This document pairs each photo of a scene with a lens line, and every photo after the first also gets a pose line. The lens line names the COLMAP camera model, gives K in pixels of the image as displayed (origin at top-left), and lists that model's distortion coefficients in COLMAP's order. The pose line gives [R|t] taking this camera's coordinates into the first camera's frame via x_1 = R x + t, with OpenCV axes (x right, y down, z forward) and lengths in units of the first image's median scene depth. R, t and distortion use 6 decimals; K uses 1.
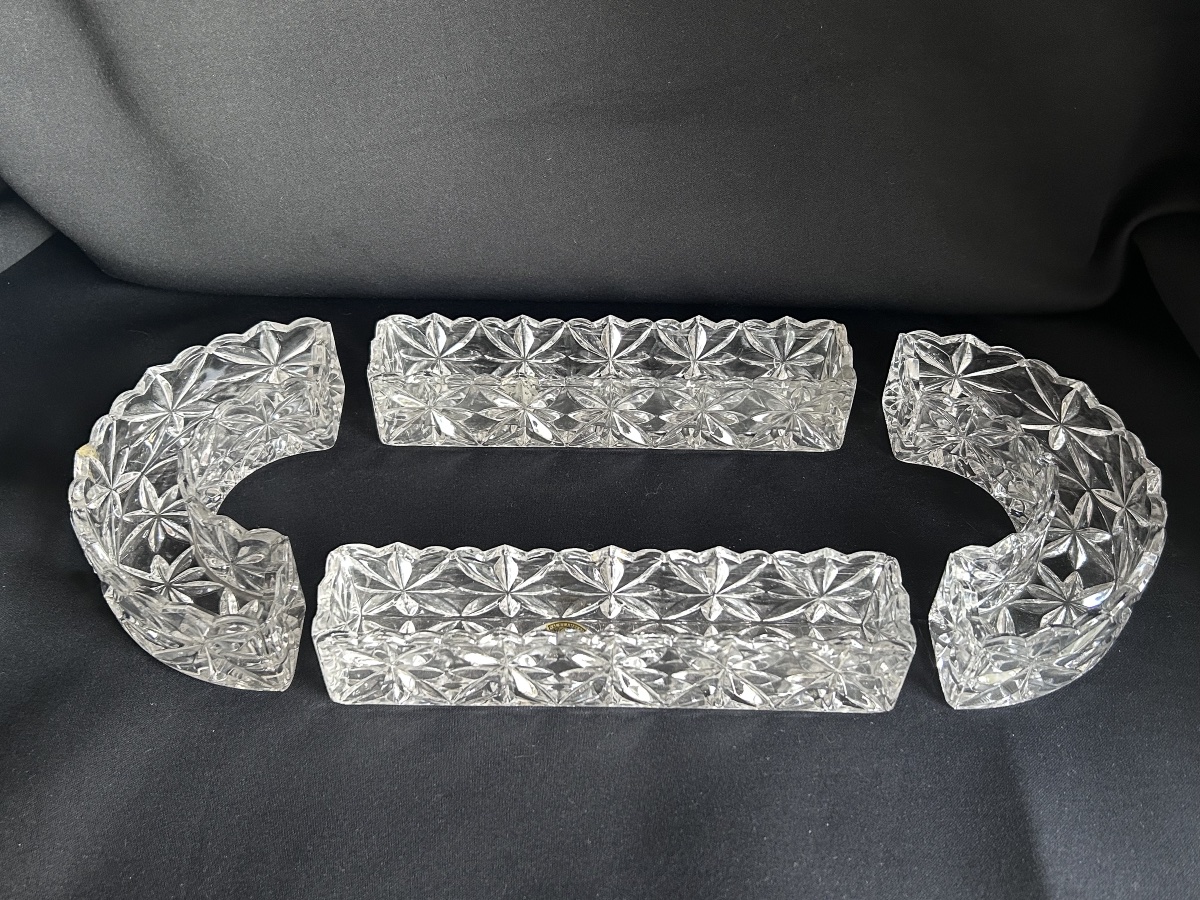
lens RADIAL K [[1197.2, 0, 600.0], [0, 1197.2, 450.0], [0, 0, 1]] dist [-0.002428, -0.012156]
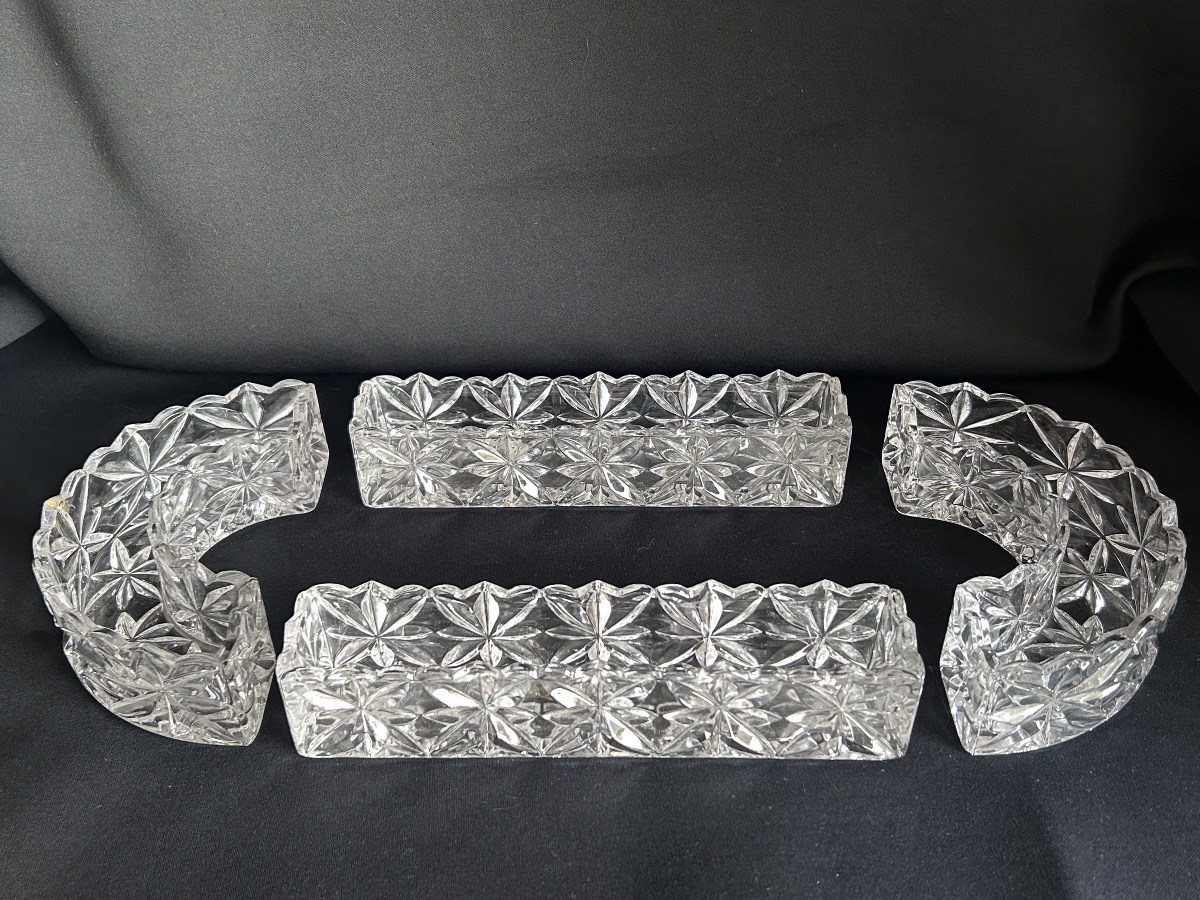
lens RADIAL K [[1197.2, 0, 600.0], [0, 1197.2, 450.0], [0, 0, 1]] dist [-0.002428, -0.012156]
pose [[0.999752, -0.017105, -0.014236, 0.024252], [0.014604, 0.986966, -0.160265, 0.115211], [0.016792, 0.160018, 0.986971, 0.044218]]
